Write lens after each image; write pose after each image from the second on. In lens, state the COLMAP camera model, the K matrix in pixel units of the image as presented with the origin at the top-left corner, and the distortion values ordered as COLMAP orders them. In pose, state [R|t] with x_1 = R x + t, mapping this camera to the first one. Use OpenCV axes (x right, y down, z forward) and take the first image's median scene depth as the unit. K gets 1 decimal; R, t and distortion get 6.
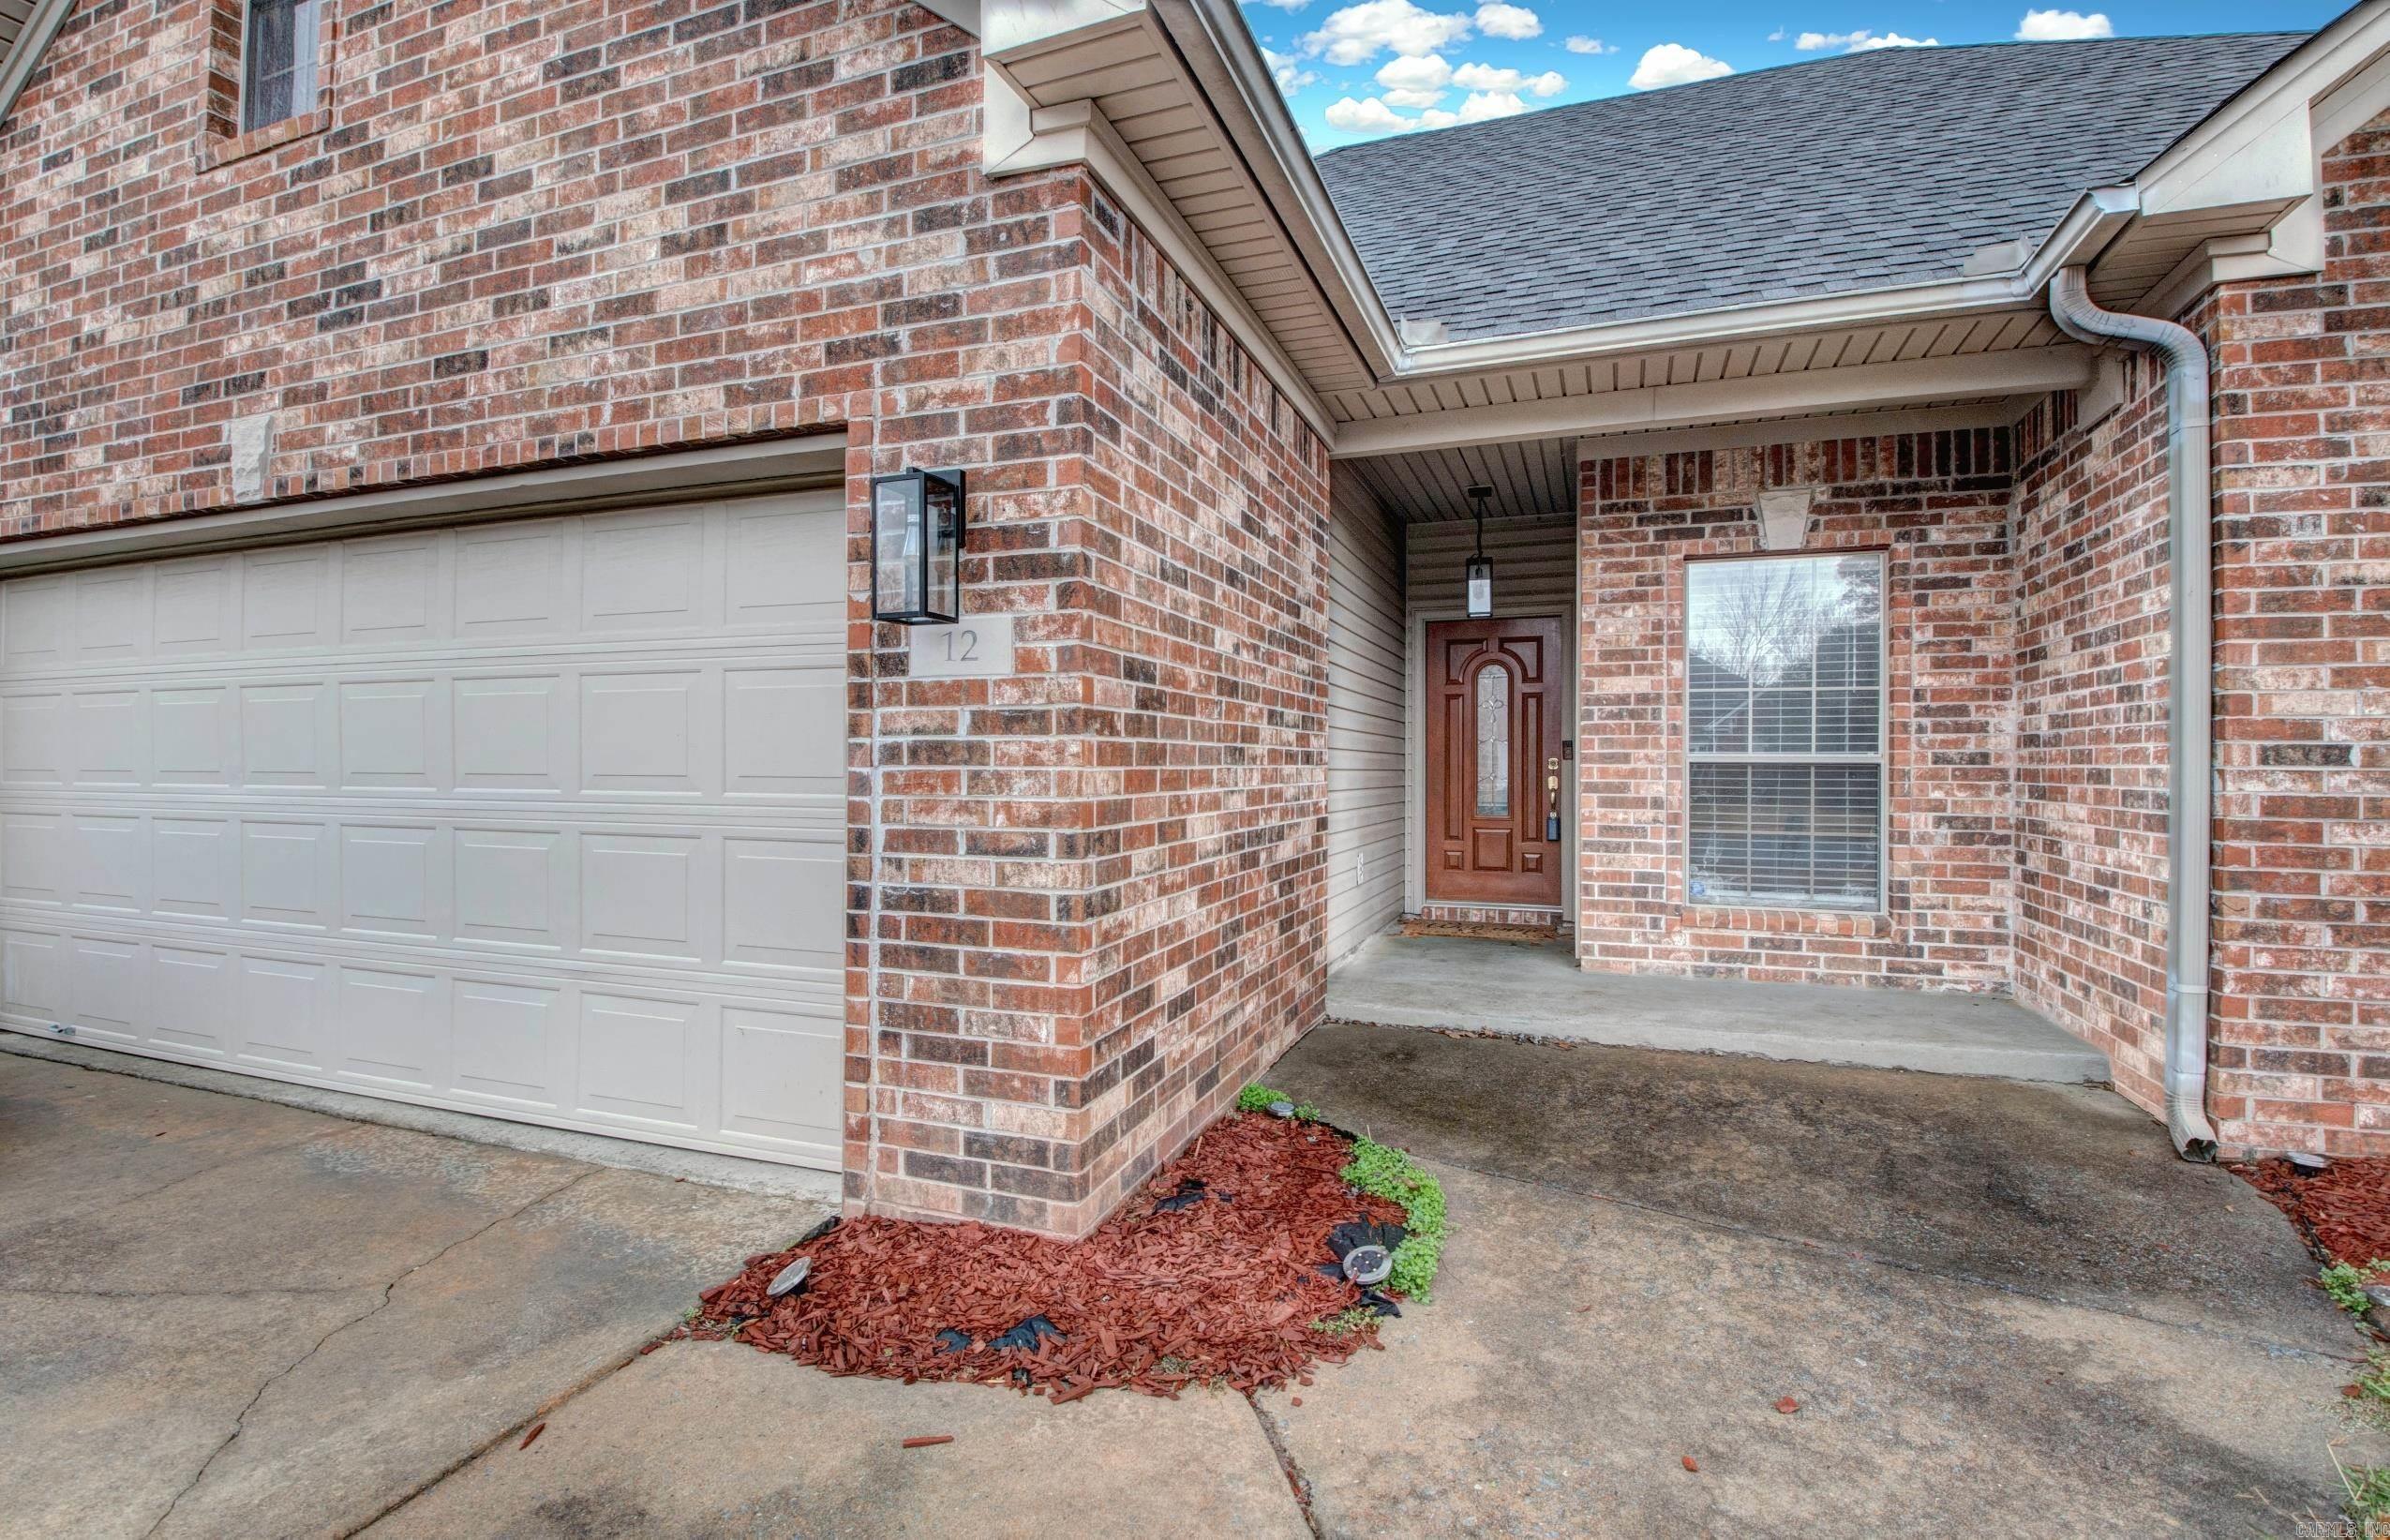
lens RADIAL K [[1123.3, 0, 1176.3], [0, 1123.3, 769.4], [0, 0, 1]] dist [-0.002024, -0.013780]
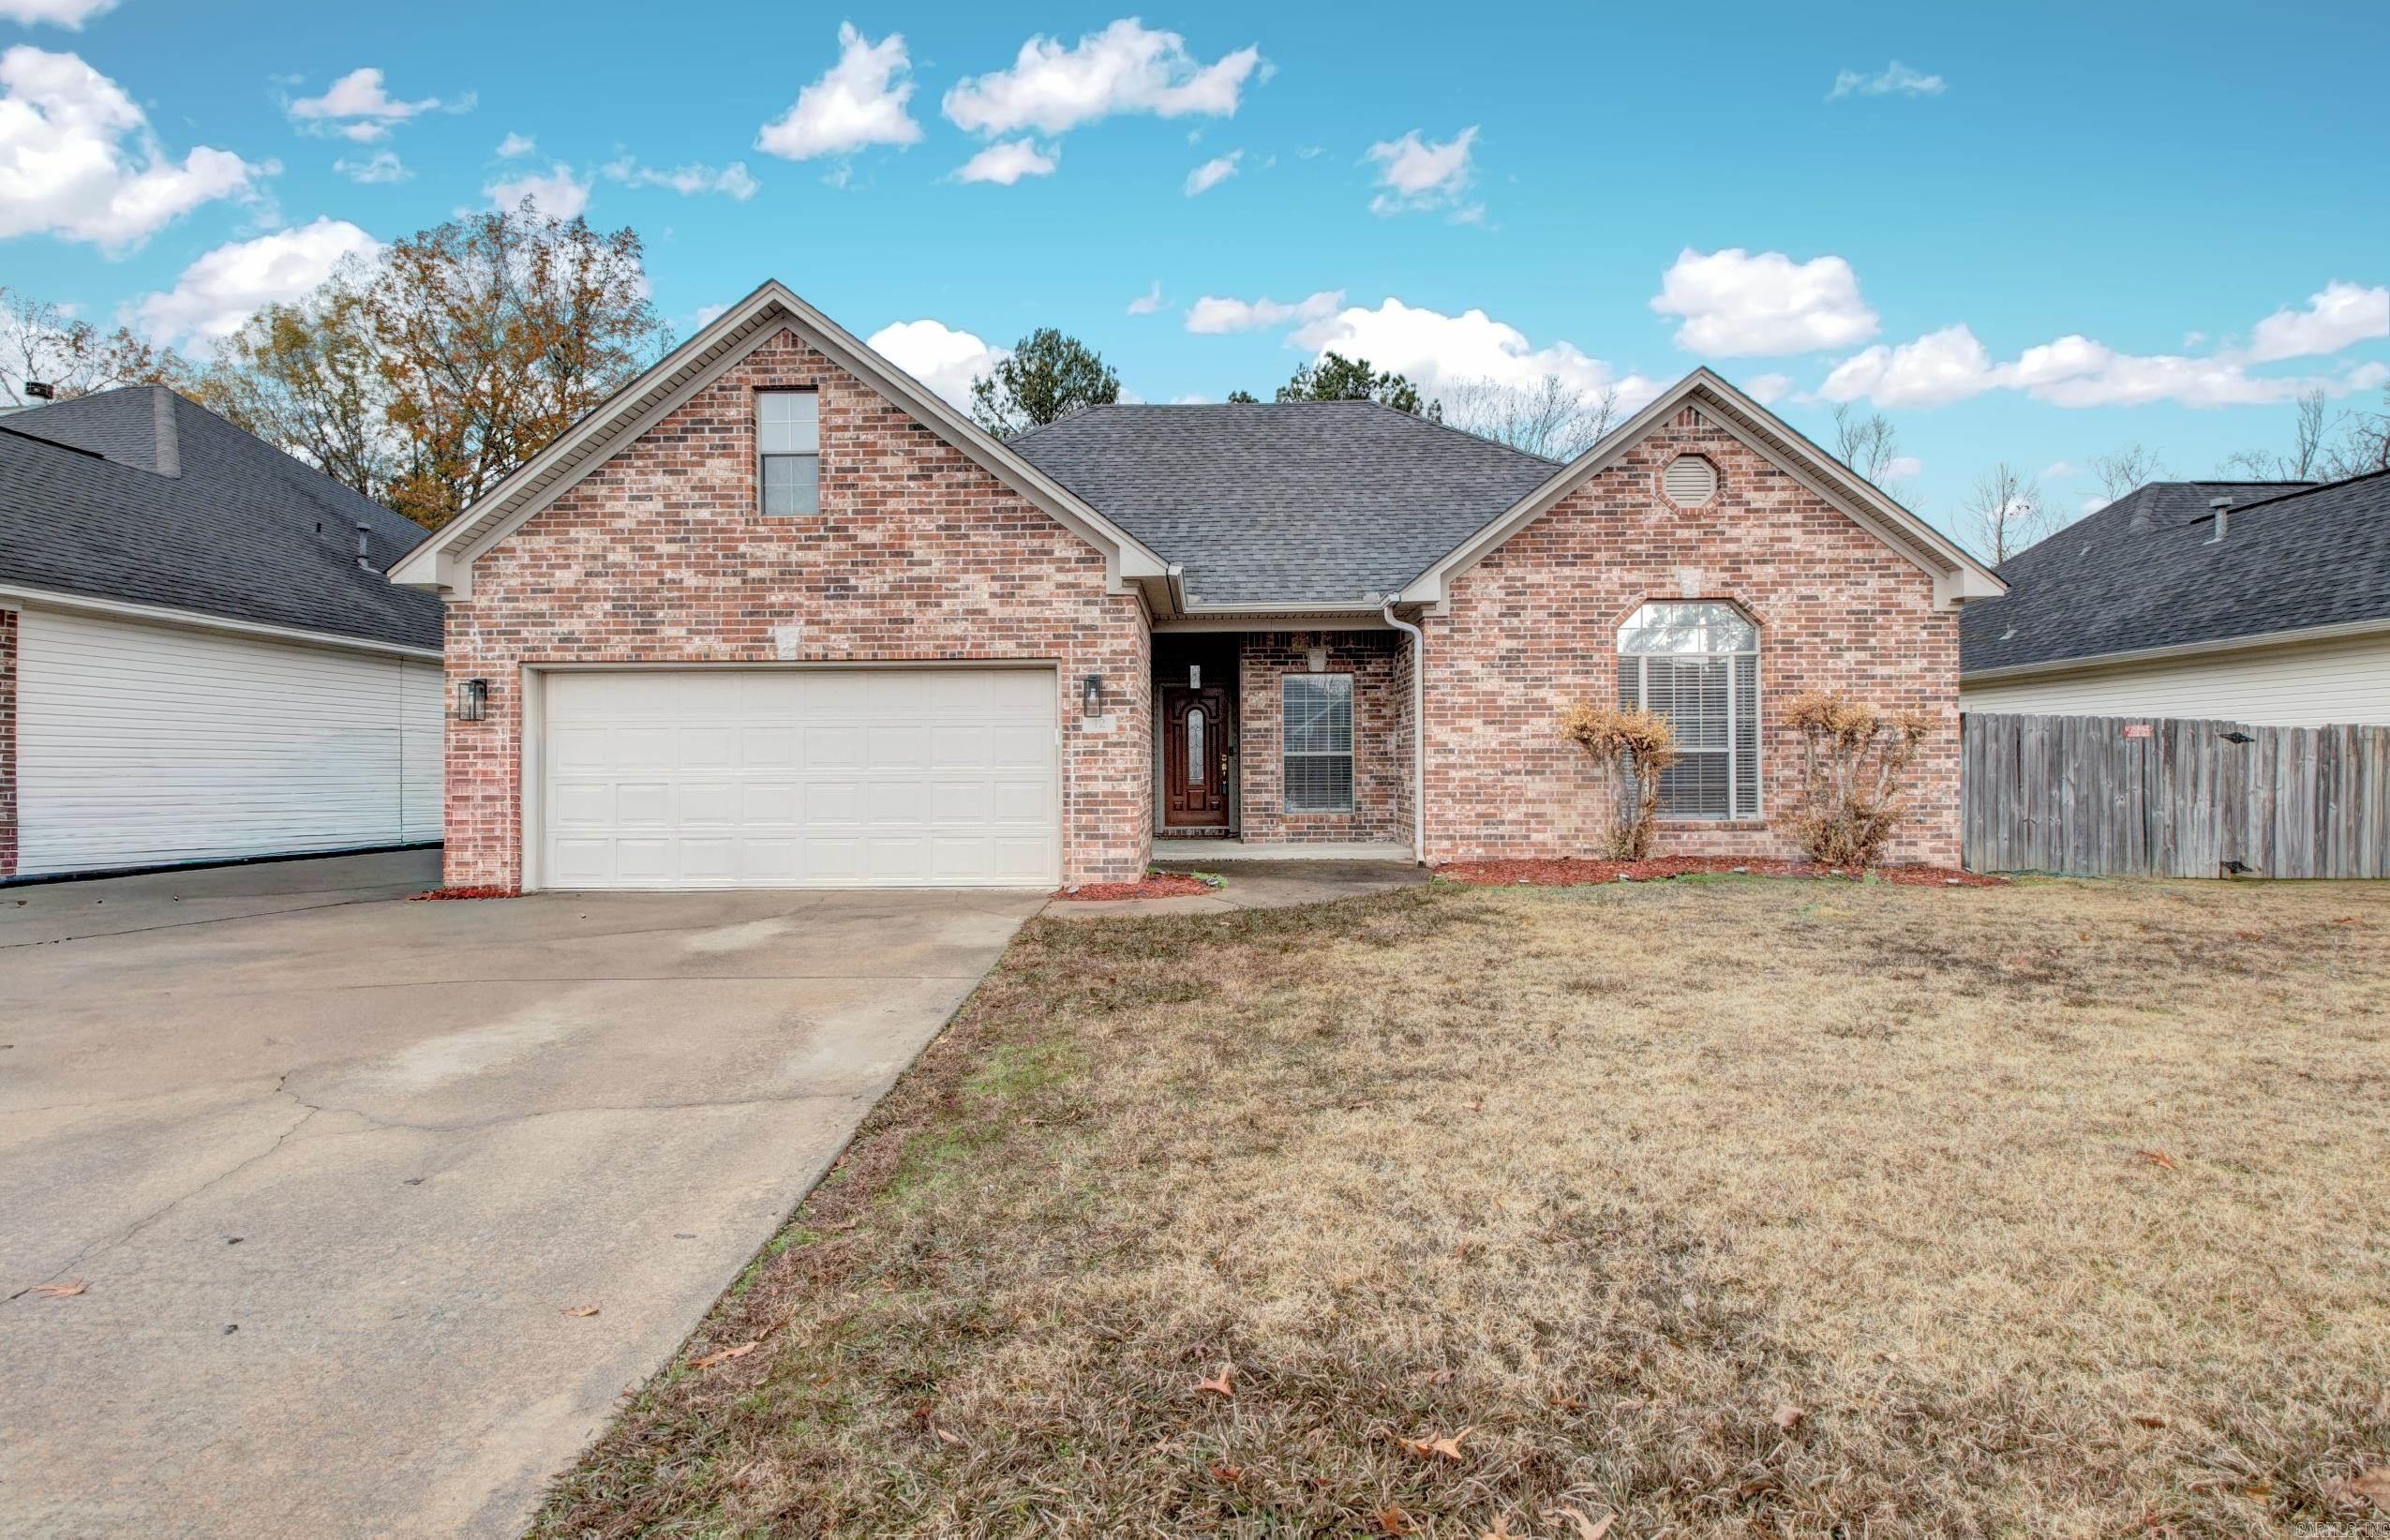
lens RADIAL K [[1123.3, 0, 1194.9], [0, 1123.3, 769.5], [0, 0, 1]] dist [-0.002024, -0.013780]
pose [[0.938758, -0.010913, 0.344403, -0.962987], [0.010956, 0.999938, 0.001823, 0.028819], [-0.344402, 0.002062, 0.938820, -2.083082]]
